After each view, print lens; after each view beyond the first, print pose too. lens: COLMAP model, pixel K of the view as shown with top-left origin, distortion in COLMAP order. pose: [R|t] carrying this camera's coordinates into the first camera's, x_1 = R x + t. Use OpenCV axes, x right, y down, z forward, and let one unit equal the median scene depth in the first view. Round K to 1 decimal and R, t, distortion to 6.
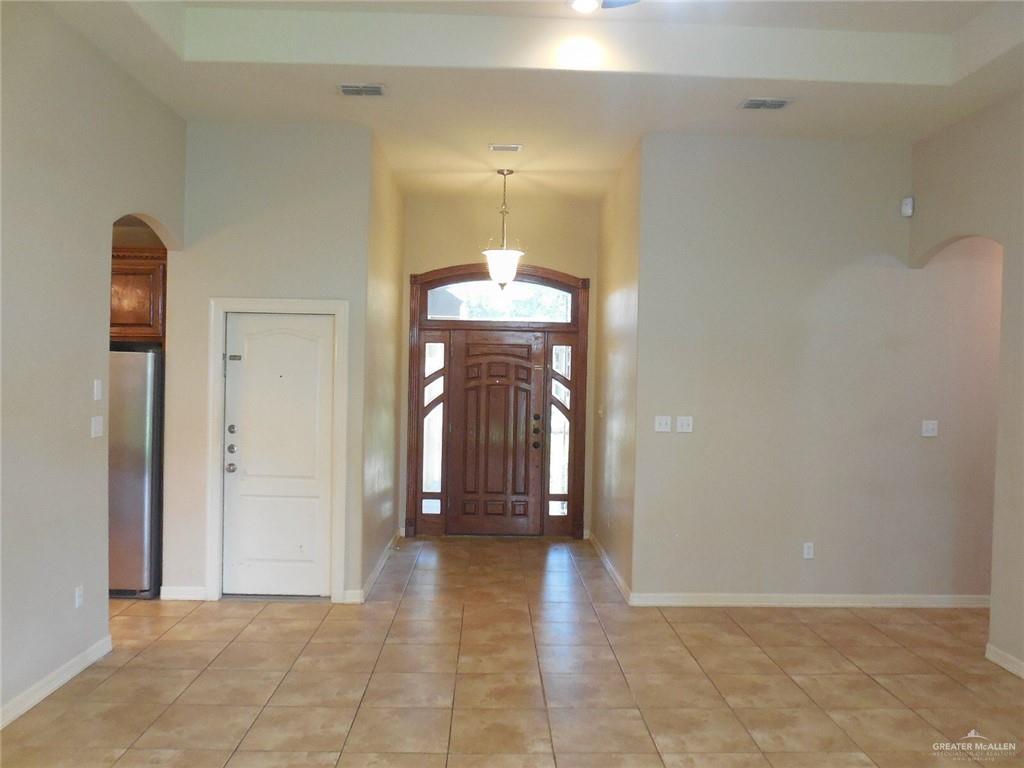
lens RADIAL K [[791.1, 0, 515.7], [0, 791.1, 384.0], [0, 0, 1]] dist [-0.049840, 0.010426]
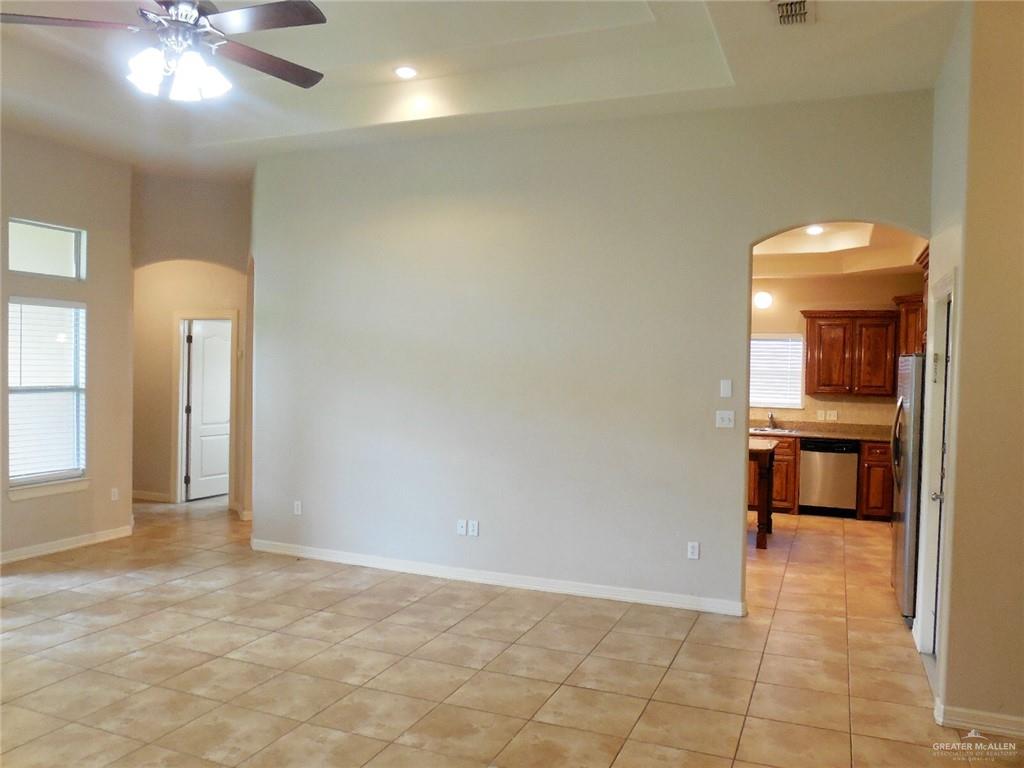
lens RADIAL K [[791.1, 0, 515.7], [0, 791.1, 384.0], [0, 0, 1]] dist [-0.049840, 0.010426]
pose [[-0.402763, -0.008054, -0.915269, 0.552402], [-0.037410, 0.999271, 0.007669, 0.002974], [0.914539, 0.037329, -0.402771, 0.941483]]
